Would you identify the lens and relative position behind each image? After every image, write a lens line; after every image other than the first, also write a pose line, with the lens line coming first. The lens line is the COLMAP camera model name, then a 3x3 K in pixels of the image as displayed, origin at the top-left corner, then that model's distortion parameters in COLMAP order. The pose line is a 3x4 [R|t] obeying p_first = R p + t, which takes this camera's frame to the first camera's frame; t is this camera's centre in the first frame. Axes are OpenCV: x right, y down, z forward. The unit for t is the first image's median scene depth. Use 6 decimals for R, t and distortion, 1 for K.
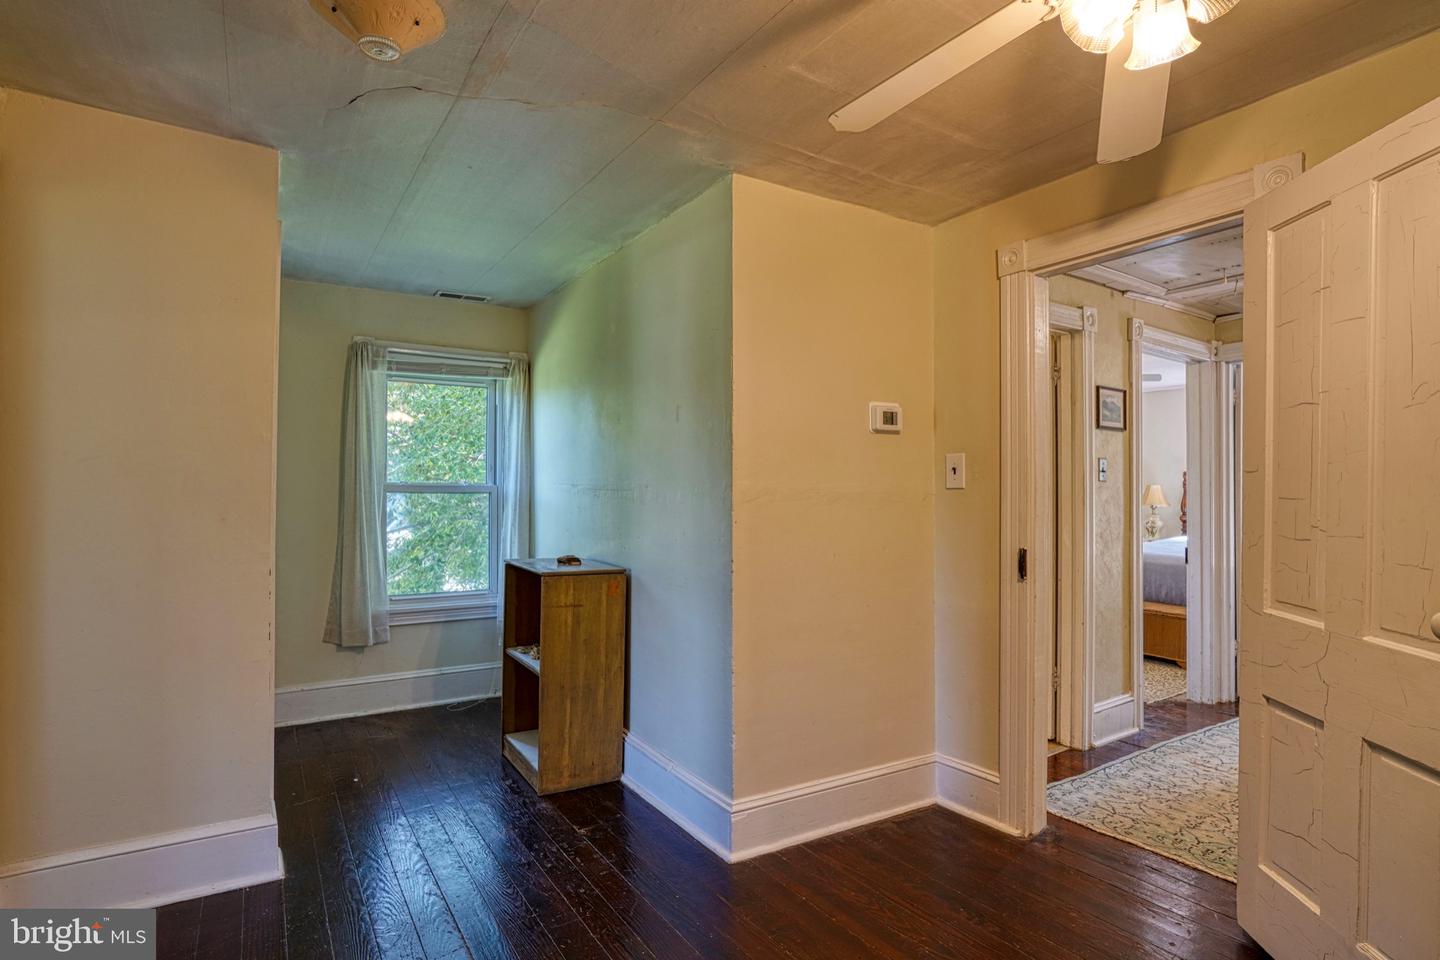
lens RADIAL K [[751.7, 0, 717.7], [0, 751.7, 489.9], [0, 0, 1]] dist [-0.034308, 0.008600]
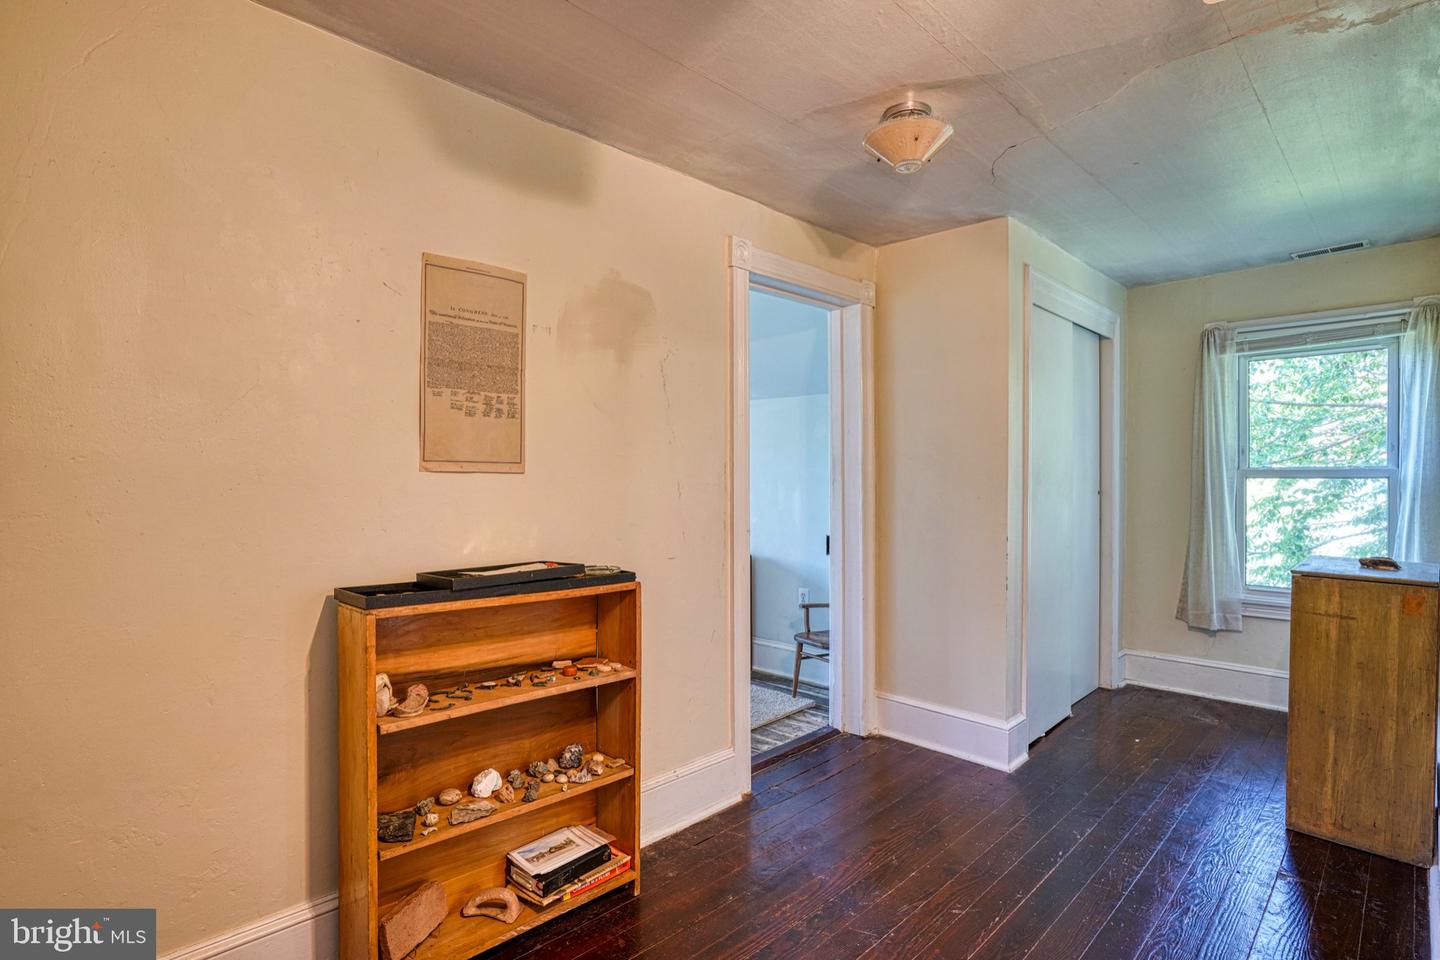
lens RADIAL K [[751.7, 0, 722.9], [0, 751.7, 480.6], [0, 0, 1]] dist [-0.034308, 0.008600]
pose [[0.184292, 0.000381, -0.982871, 0.411949], [0.006019, 0.999981, 0.001516, 0.001928], [0.982853, -0.006195, 0.184286, 0.174600]]
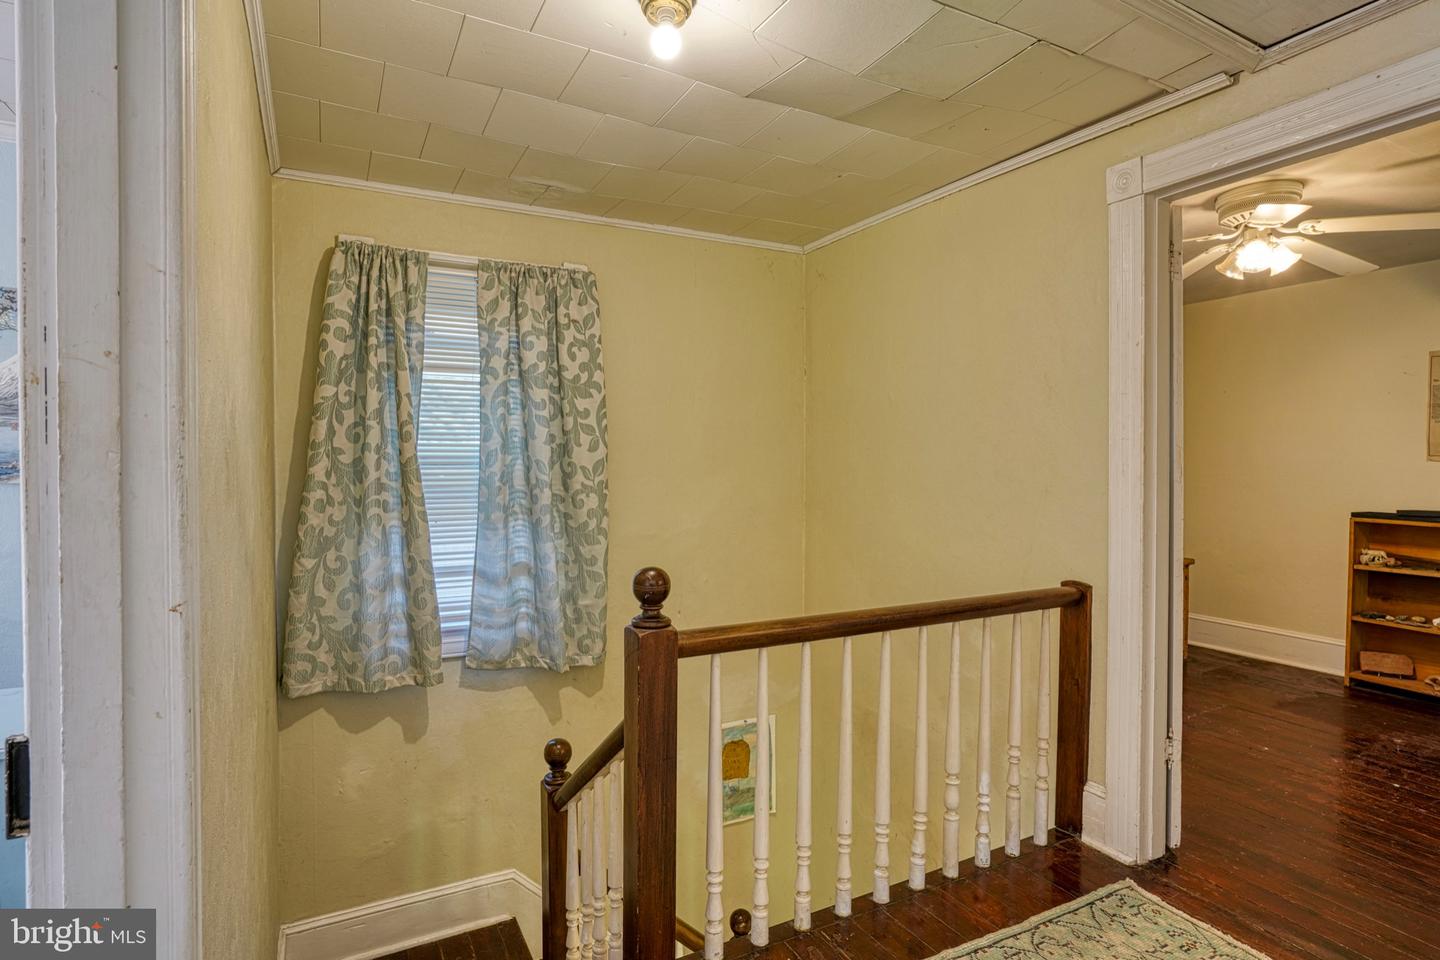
lens RADIAL K [[751.7, 0, 709.1], [0, 751.7, 482.0], [0, 0, 1]] dist [-0.034308, 0.008600]
pose [[-0.992656, -0.004017, 0.120905, 0.770694], [-0.003134, 0.999967, 0.007487, 0.021613], [-0.120932, 0.007053, -0.992636, 1.317854]]
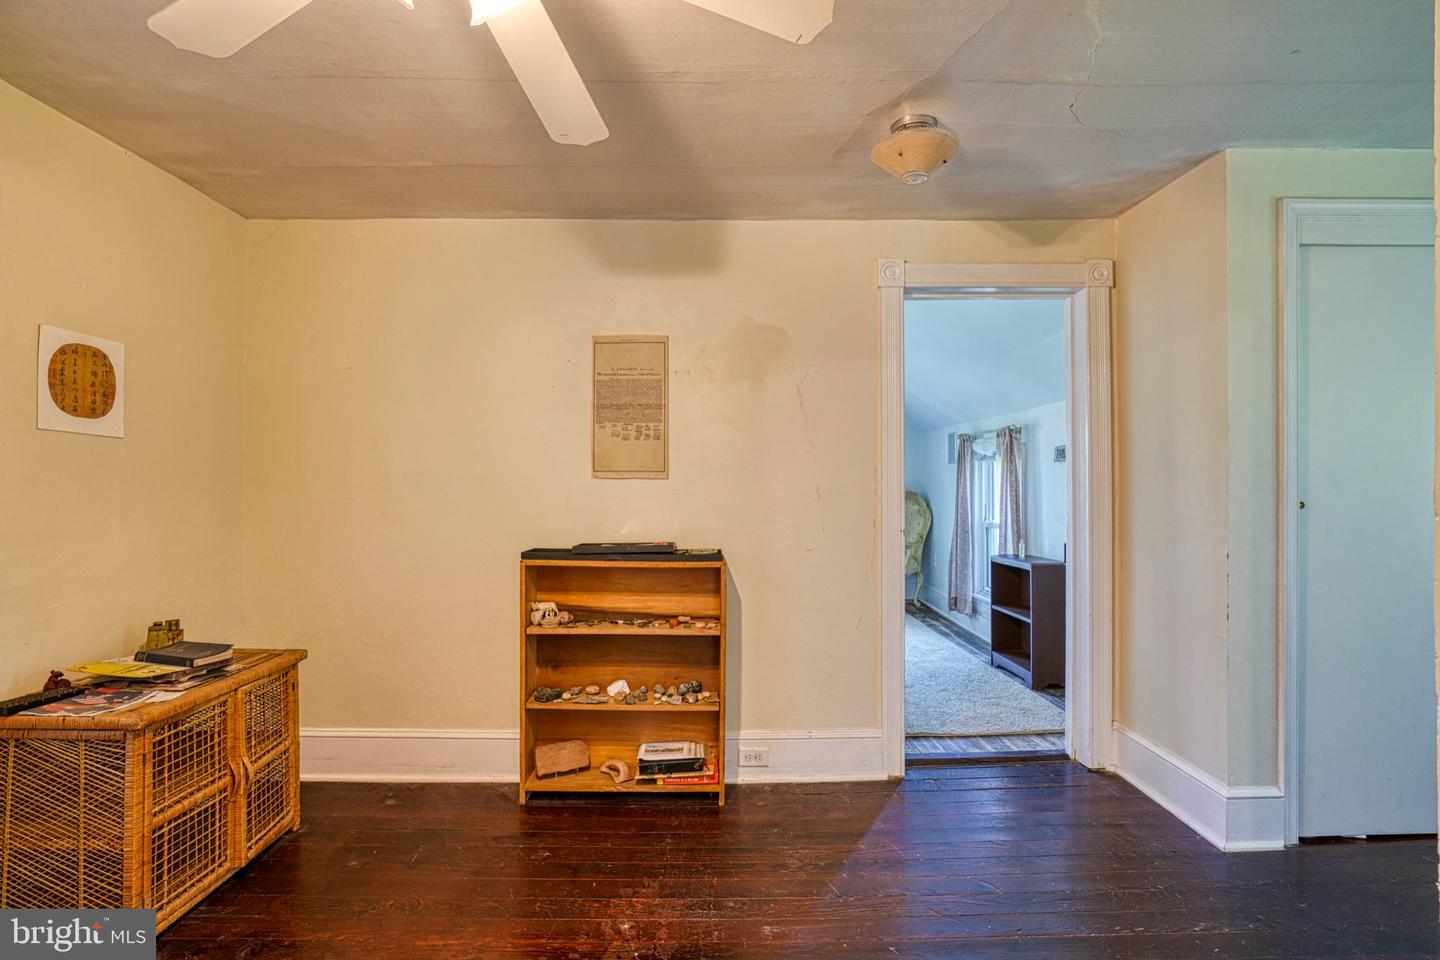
lens RADIAL K [[751.7, 0, 712.1], [0, 751.7, 488.6], [0, 0, 1]] dist [-0.034308, 0.008600]
pose [[-0.573937, 0.003741, -0.818891, 0.453343], [0.006244, 0.999980, 0.000191, 0.007359], [0.818876, -0.005004, -0.573949, 0.683415]]
